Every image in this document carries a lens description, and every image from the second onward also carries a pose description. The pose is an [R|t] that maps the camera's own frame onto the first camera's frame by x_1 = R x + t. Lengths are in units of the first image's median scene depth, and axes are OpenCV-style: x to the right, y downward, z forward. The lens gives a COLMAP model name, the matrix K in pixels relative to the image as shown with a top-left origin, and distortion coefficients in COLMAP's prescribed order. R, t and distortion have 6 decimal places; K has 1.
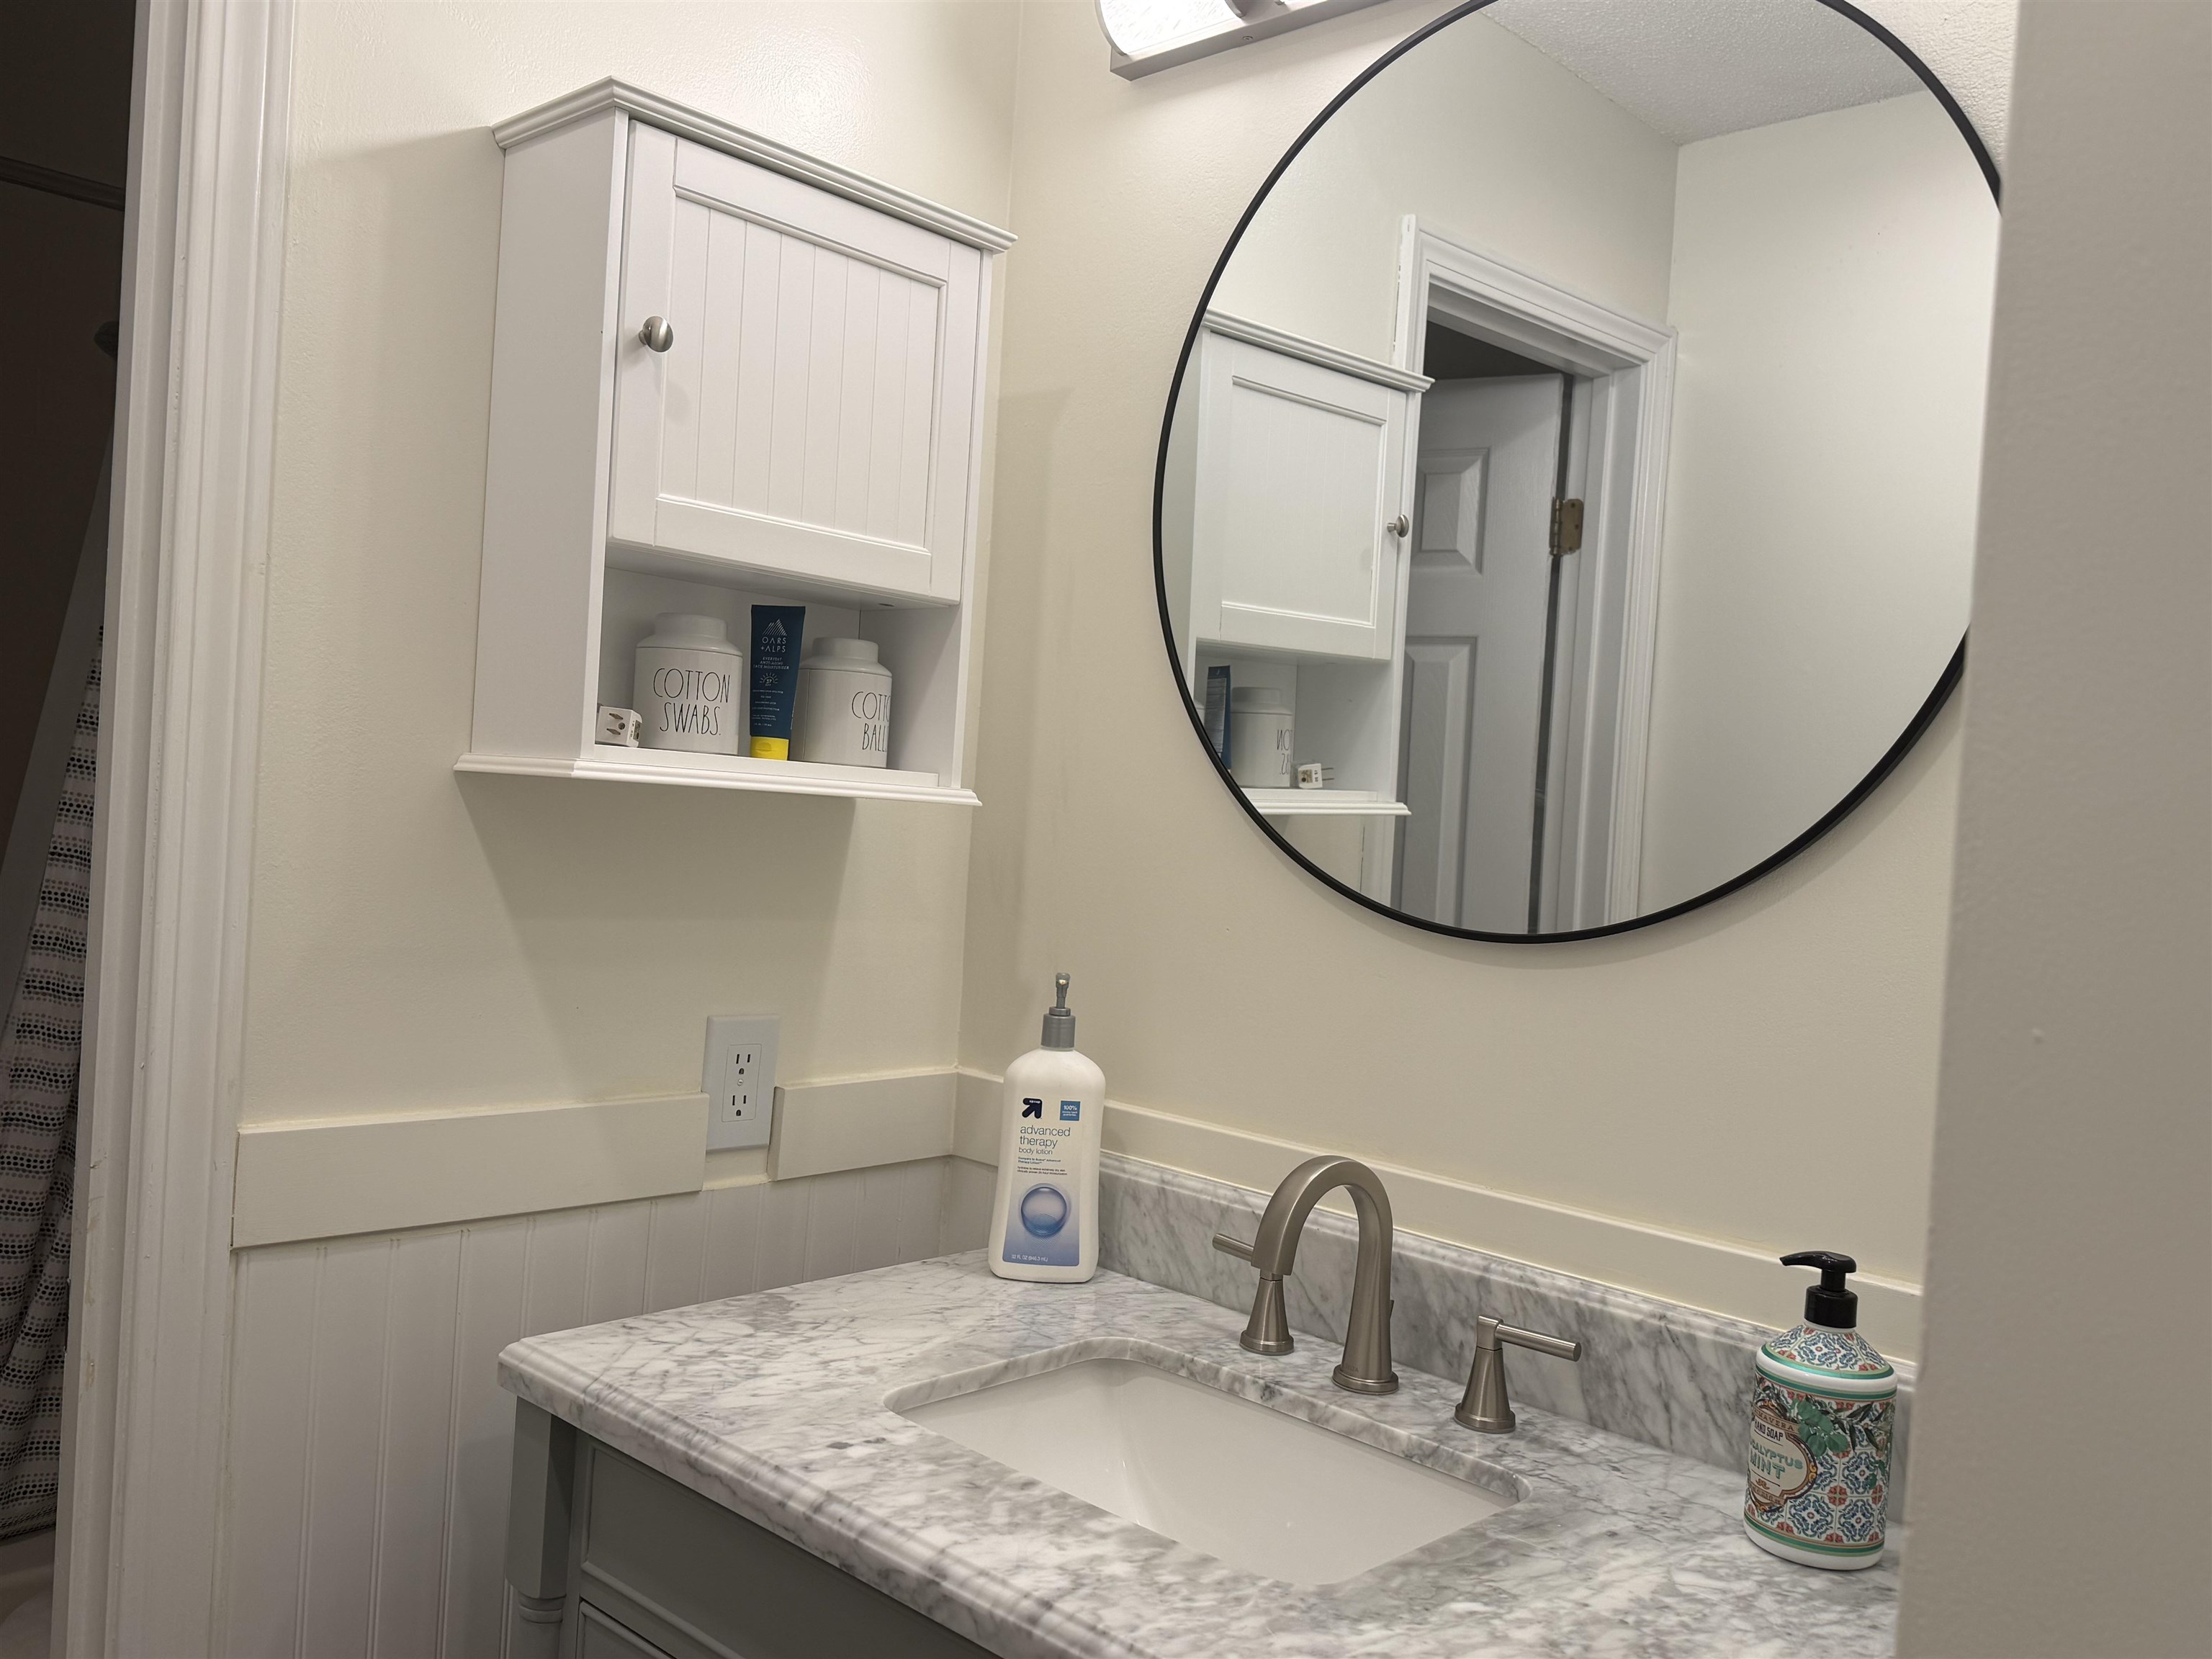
lens RADIAL K [[1795.0, 0, 1106.0], [0, 1795.0, 829.5], [0, 0, 1]] dist [0.074143, -0.105943]
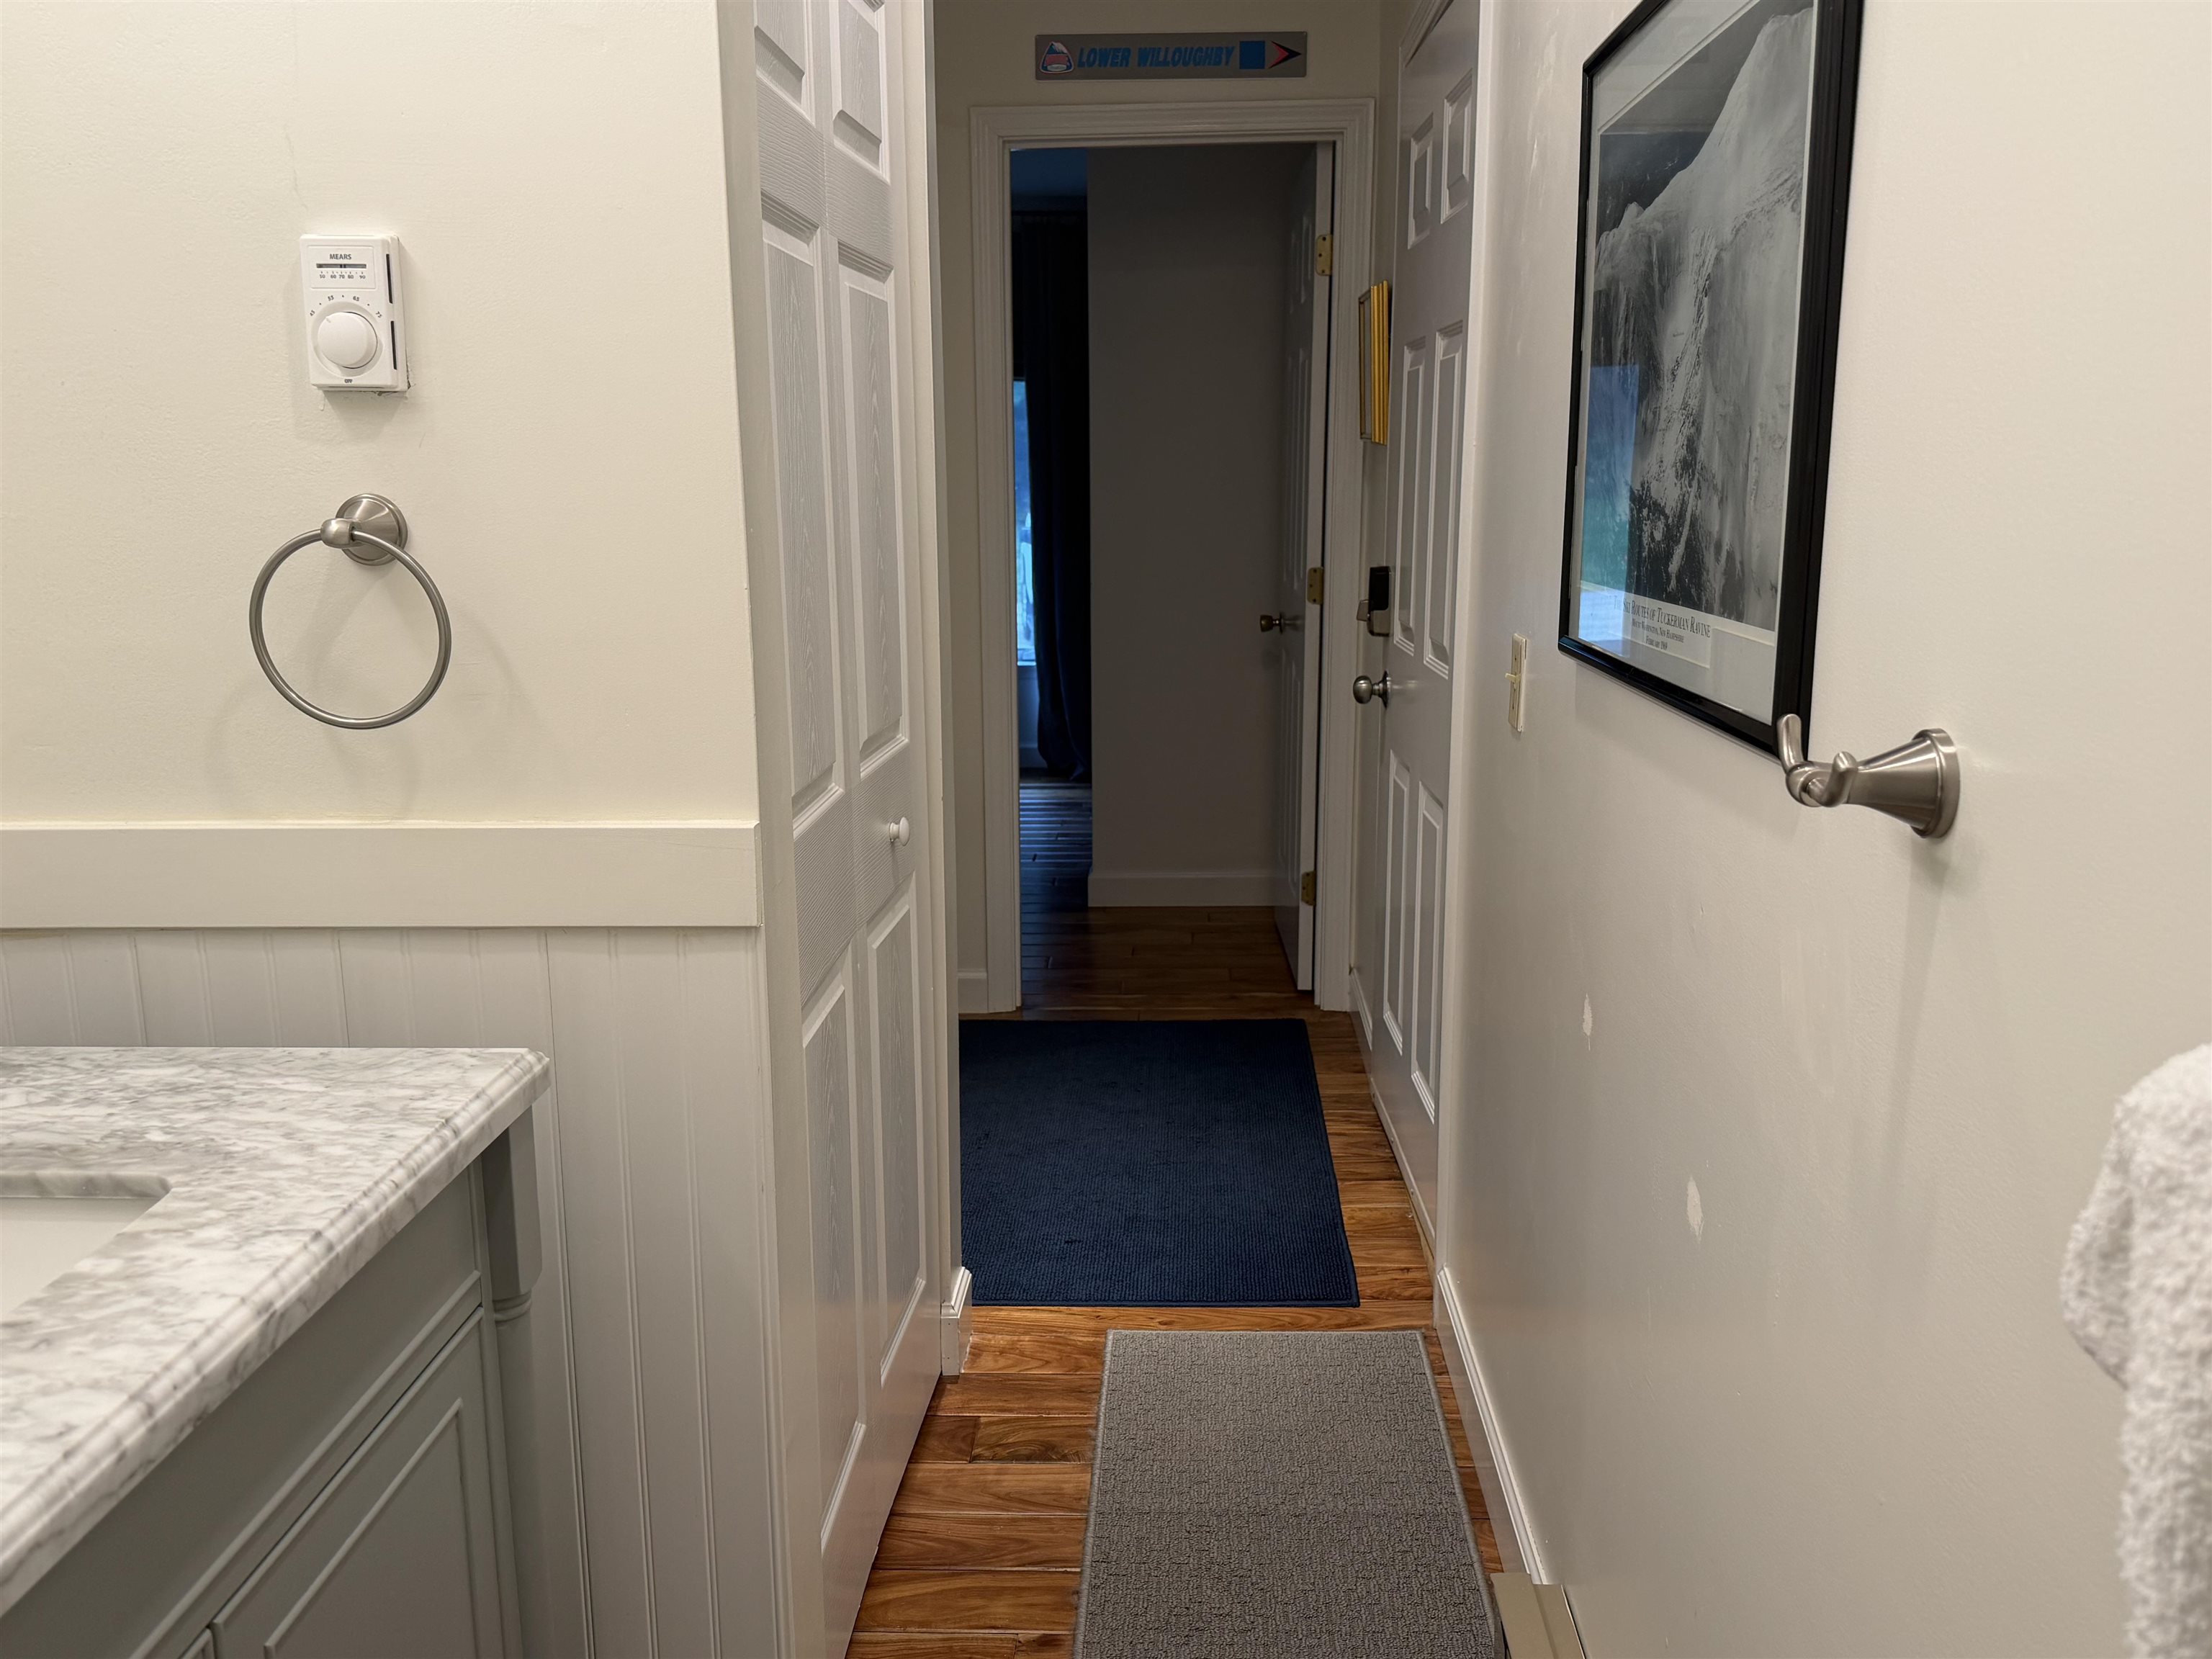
lens RADIAL K [[1795.0, 0, 1106.0], [0, 1795.0, 829.5], [0, 0, 1]] dist [0.074143, -0.105943]
pose [[-0.647751, -0.207135, 0.733154, -1.018542], [-0.017421, 0.966106, 0.257558, -0.084124], [-0.761653, 0.154061, -0.629404, 1.219738]]
